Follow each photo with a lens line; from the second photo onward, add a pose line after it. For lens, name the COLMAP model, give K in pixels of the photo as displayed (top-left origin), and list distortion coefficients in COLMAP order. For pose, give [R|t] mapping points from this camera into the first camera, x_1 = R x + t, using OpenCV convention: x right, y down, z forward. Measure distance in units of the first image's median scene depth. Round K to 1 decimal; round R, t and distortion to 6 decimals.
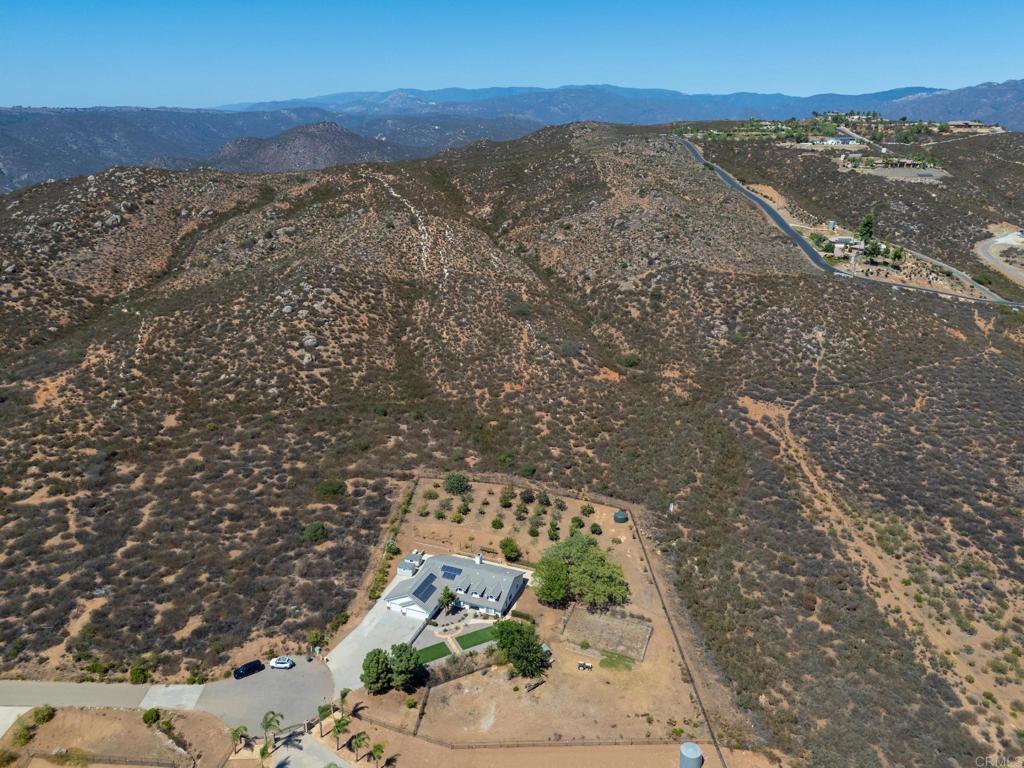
lens RADIAL K [[756.1, 0, 512.0], [0, 756.1, 384.0], [0, 0, 1]] dist [0.074295, -0.077242]
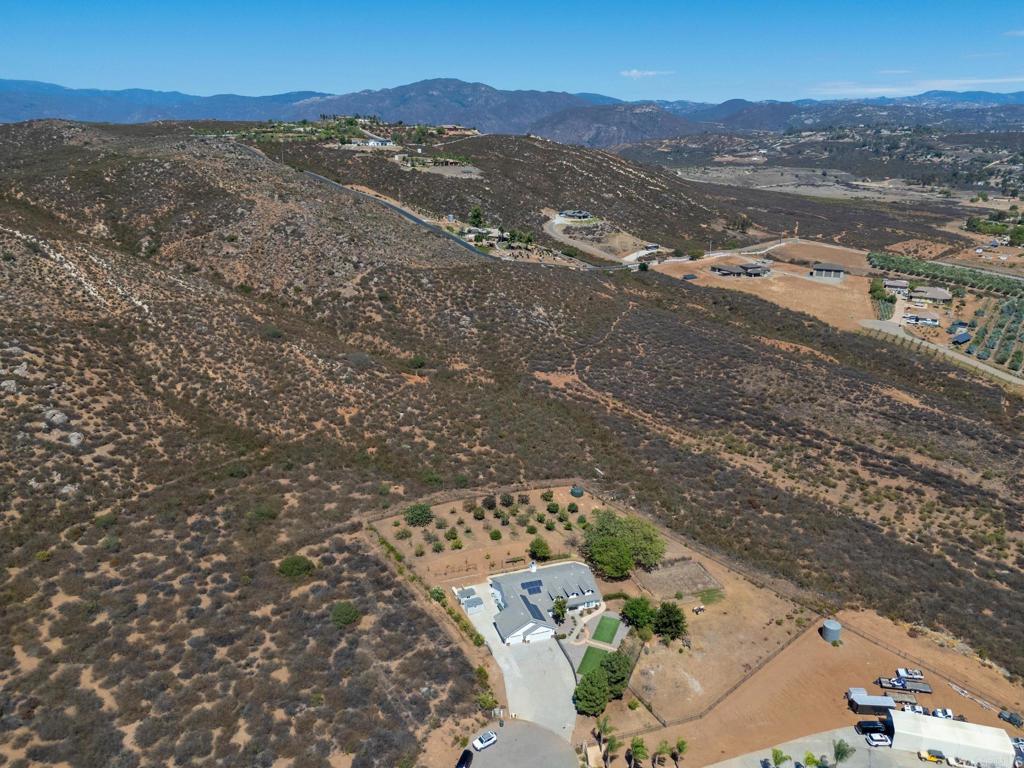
lens RADIAL K [[756.1, 0, 512.0], [0, 756.1, 384.0], [0, 0, 1]] dist [0.074295, -0.077242]
pose [[0.760423, -0.207678, 0.615326, -0.573752], [0.207218, 0.975554, 0.073177, -0.075936], [-0.615482, 0.071861, 0.784868, 0.197728]]
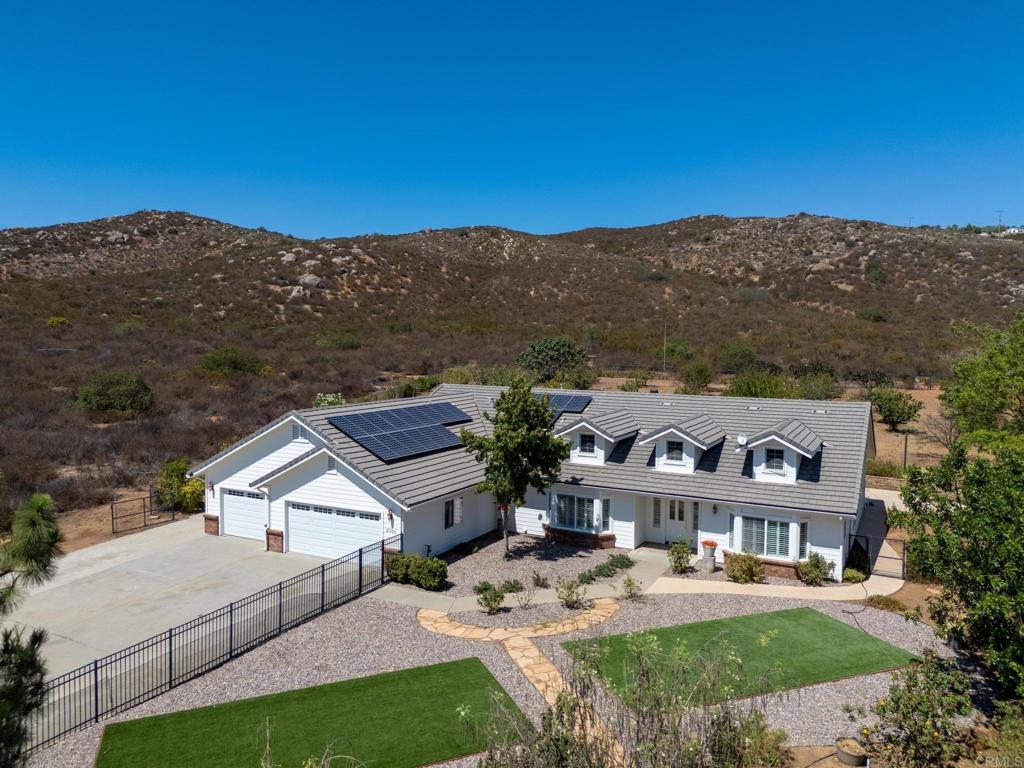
lens RADIAL K [[756.1, 0, 512.0], [0, 756.1, 384.0], [0, 0, 1]] dist [0.074295, -0.077242]
pose [[0.993222, 0.003683, -0.116174, -0.055159], [-0.034591, 0.963578, -0.265181, 0.262459], [0.110966, 0.267402, 0.957174, 0.693657]]
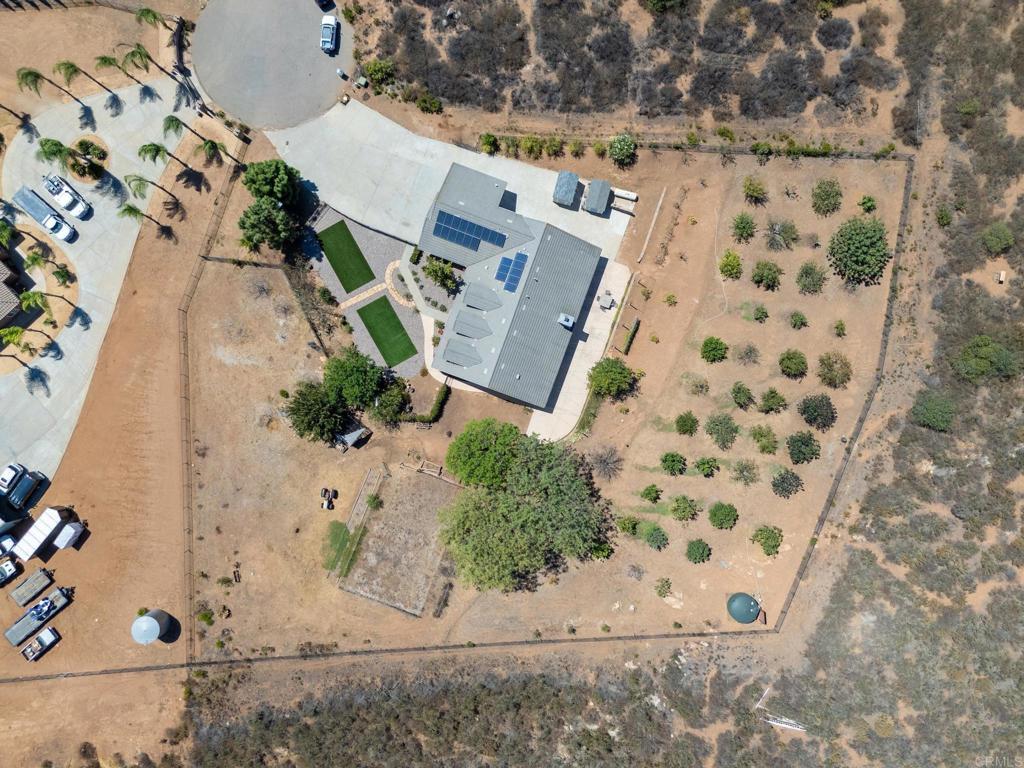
lens RADIAL K [[756.1, 0, 512.0], [0, 756.1, 384.0], [0, 0, 1]] dist [0.074295, -0.077242]
pose [[0.019223, 0.999764, -0.010108, 0.005152], [-0.339090, 0.016030, 0.940617, -0.231779], [0.940558, -0.014654, 0.339318, 0.716070]]
